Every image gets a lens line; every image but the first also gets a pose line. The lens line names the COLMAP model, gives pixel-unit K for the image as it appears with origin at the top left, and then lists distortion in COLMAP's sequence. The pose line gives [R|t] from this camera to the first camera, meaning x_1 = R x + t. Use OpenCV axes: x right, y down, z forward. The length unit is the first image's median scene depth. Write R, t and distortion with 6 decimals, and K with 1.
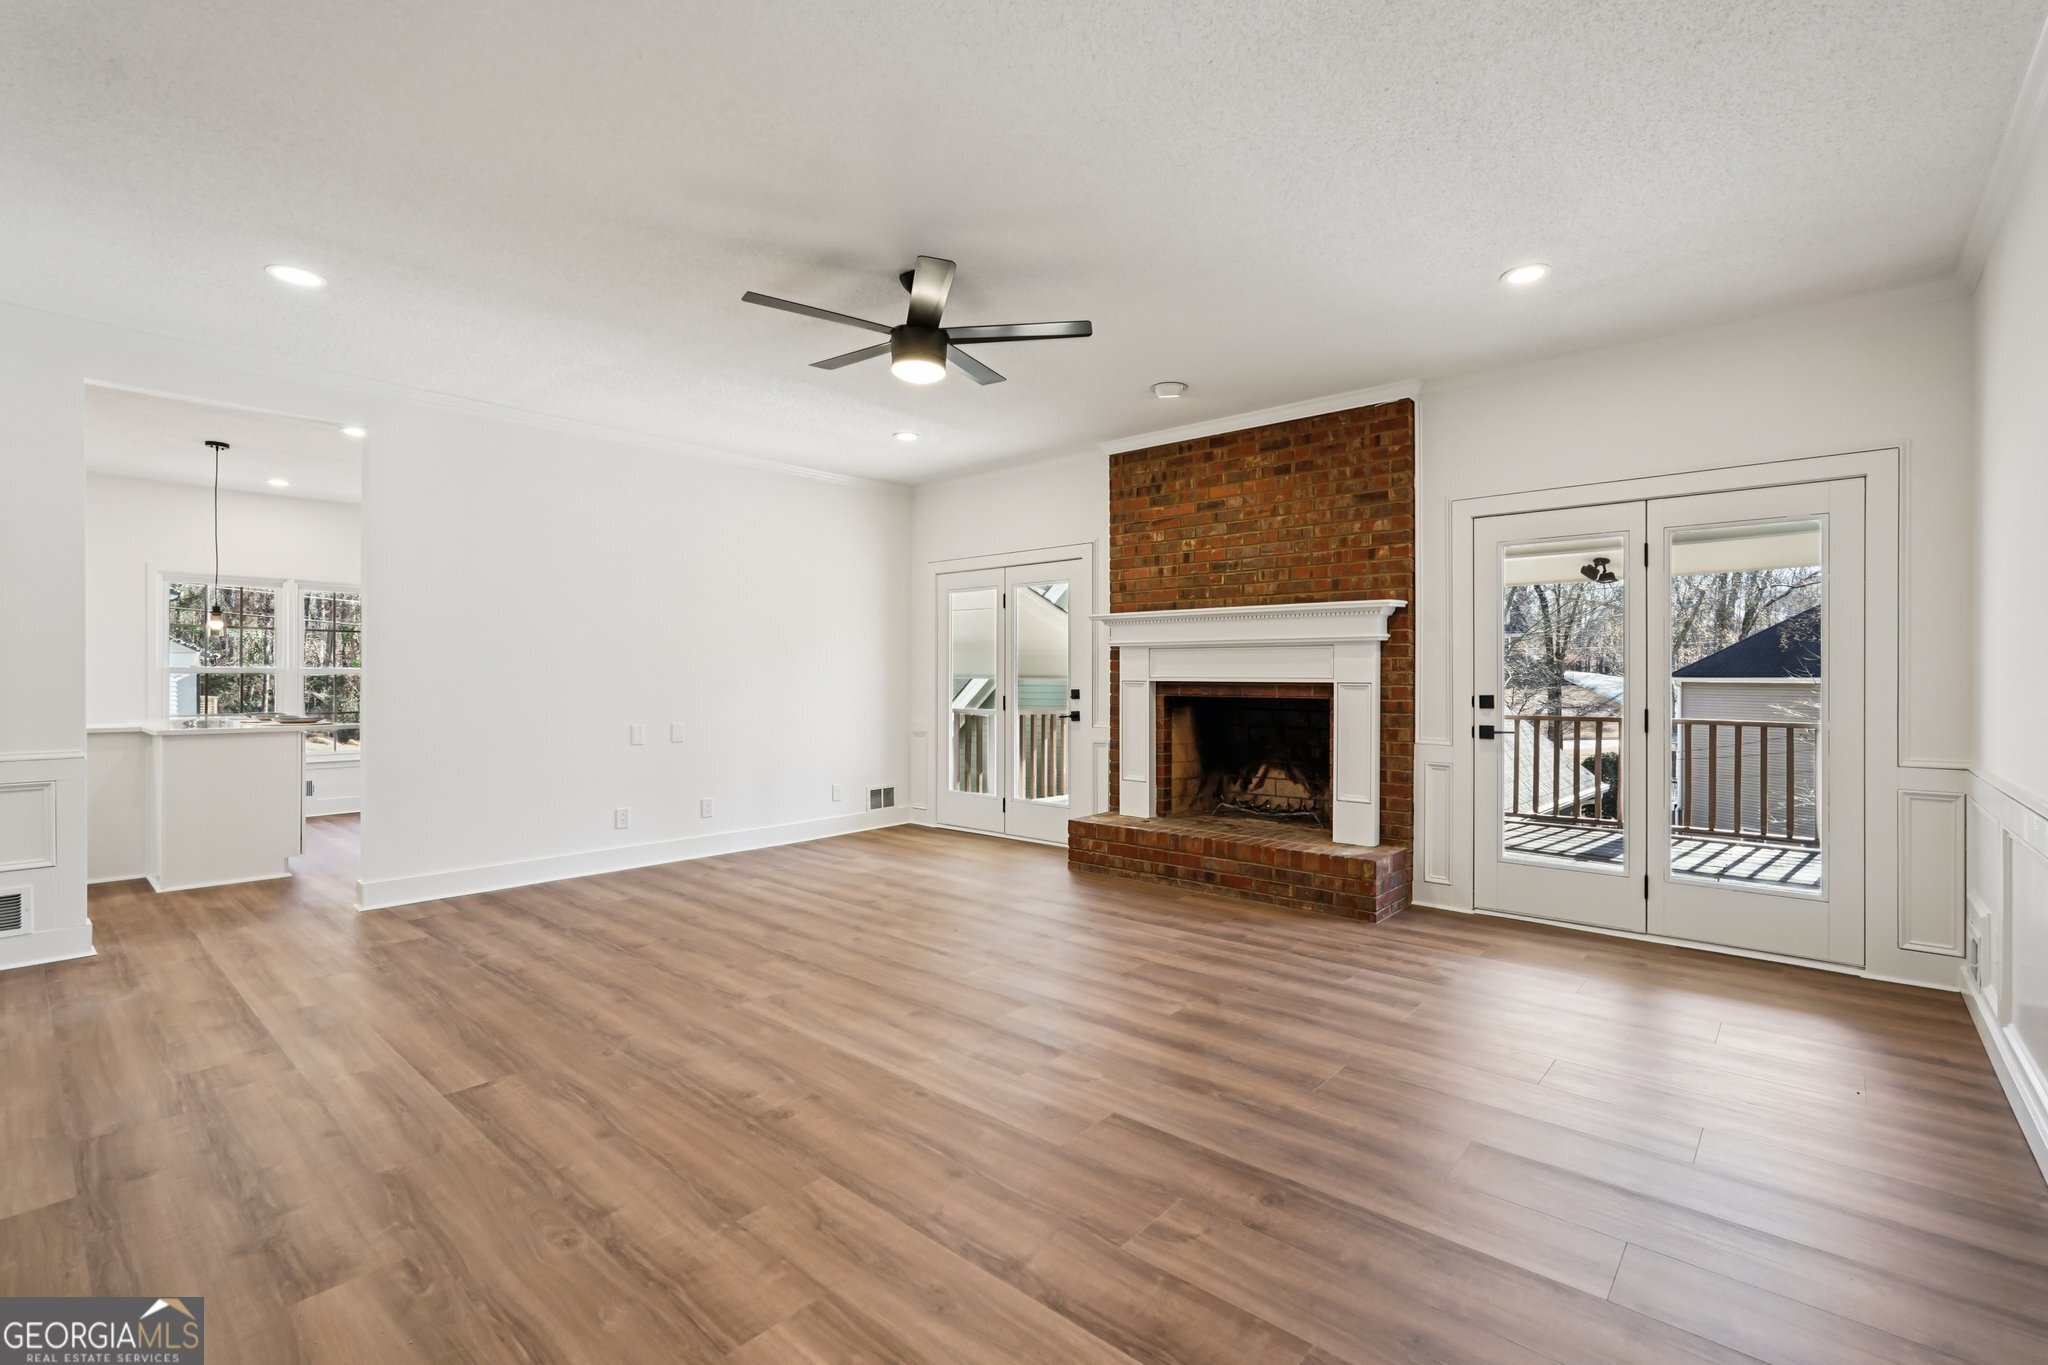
lens RADIAL K [[907.4, 0, 1024.1], [0, 907.4, 678.7], [0, 0, 1]] dist [-0.012694, 0.004048]
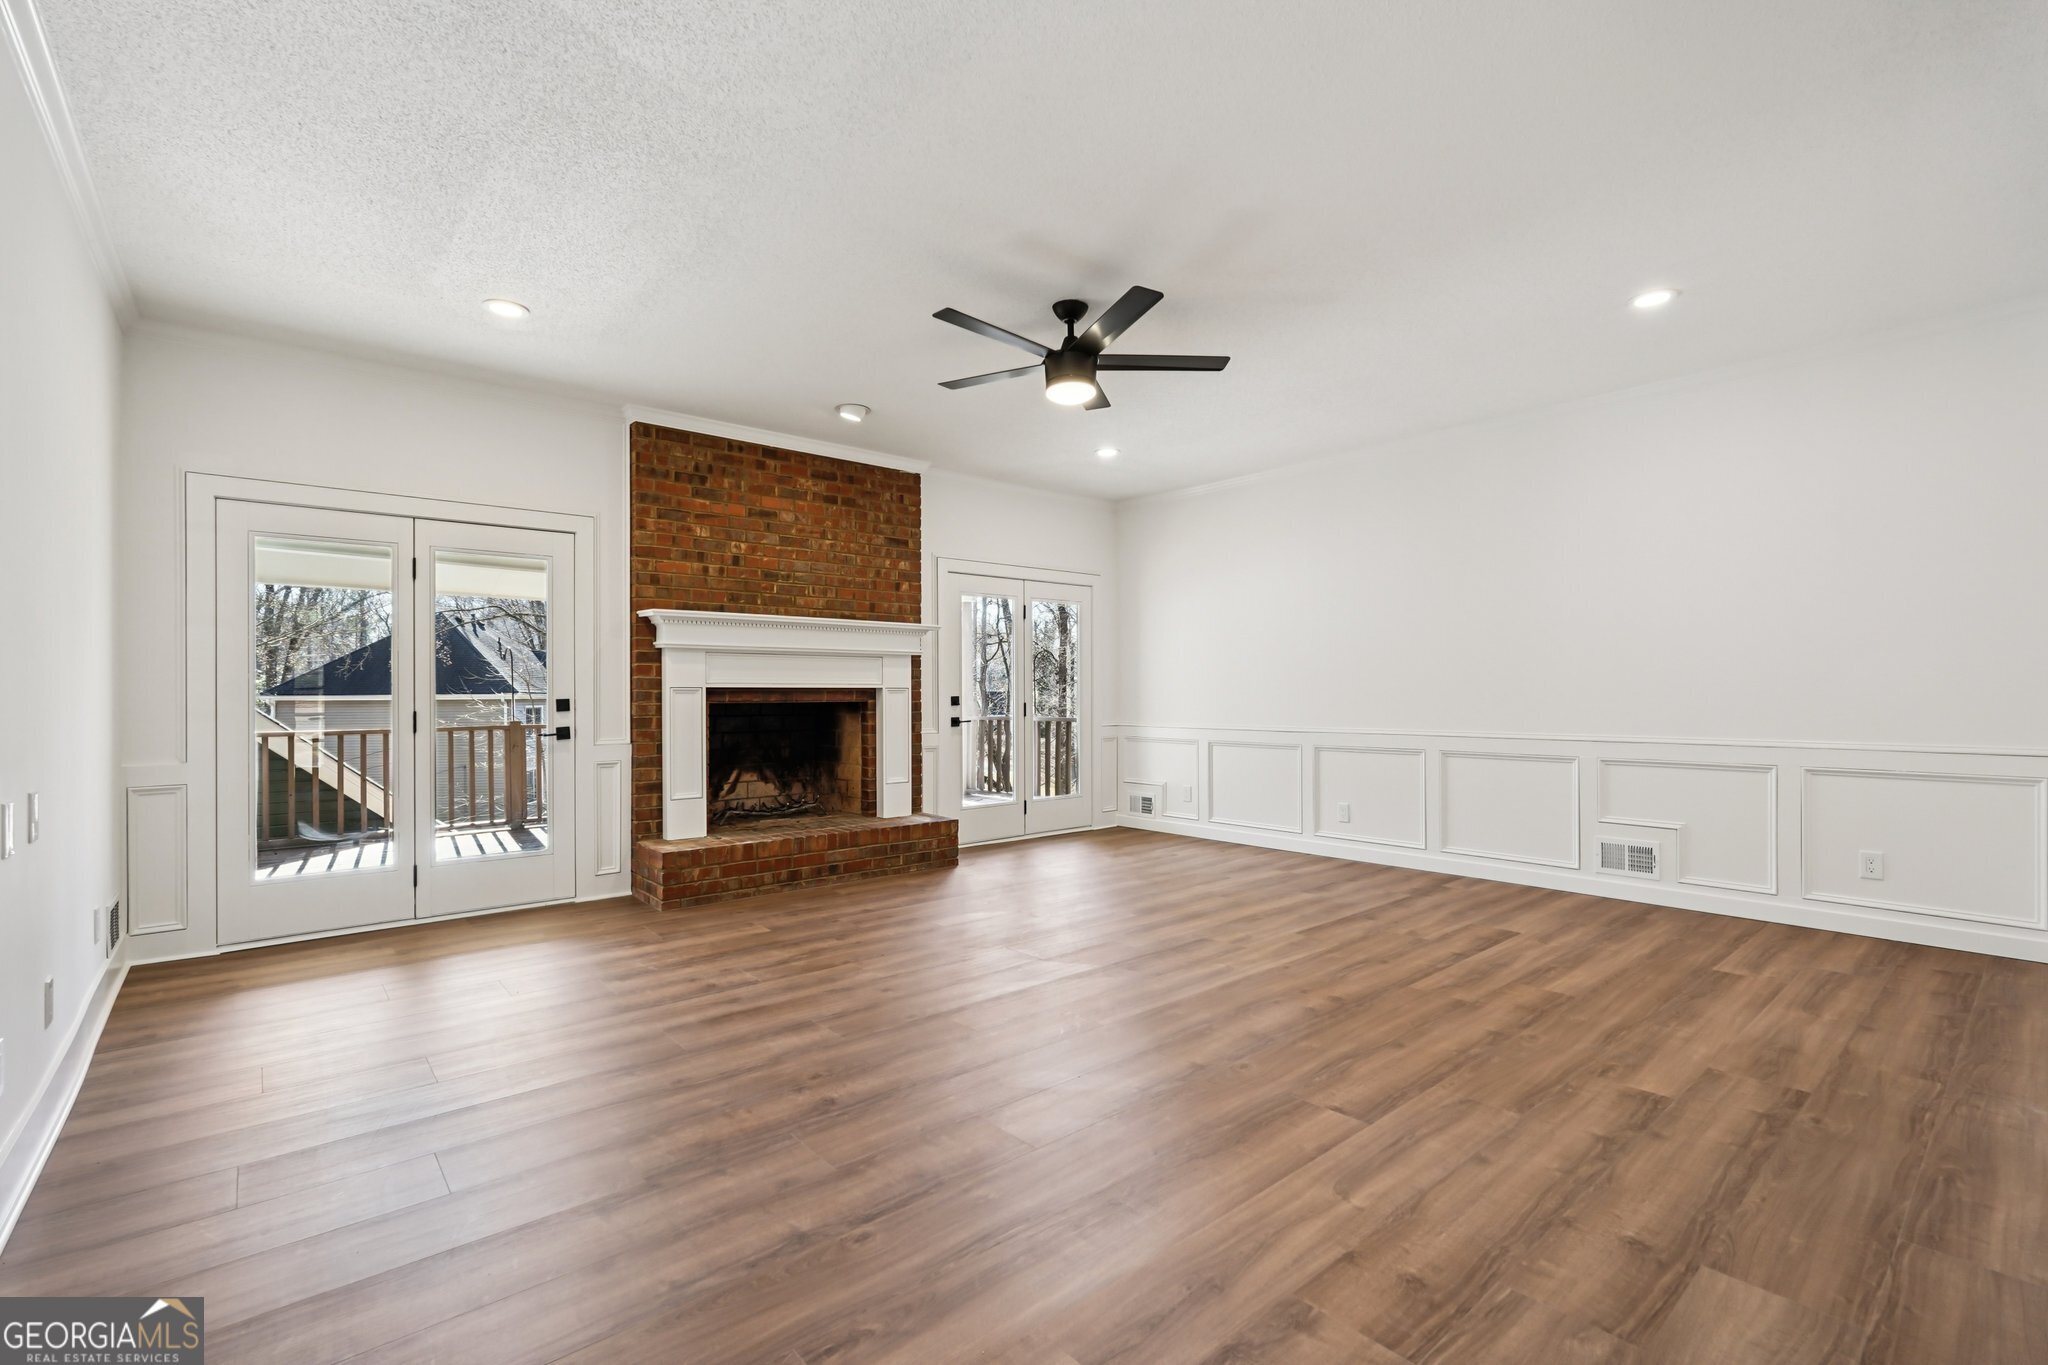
lens RADIAL K [[907.4, 0, 1021.2], [0, 907.4, 686.7], [0, 0, 1]] dist [-0.012694, 0.004048]
pose [[0.144865, 0.004671, 0.989440, -0.834760], [0.007349, 0.999956, -0.005797, 0.011216], [-0.989424, 0.008111, 0.144824, 0.632133]]
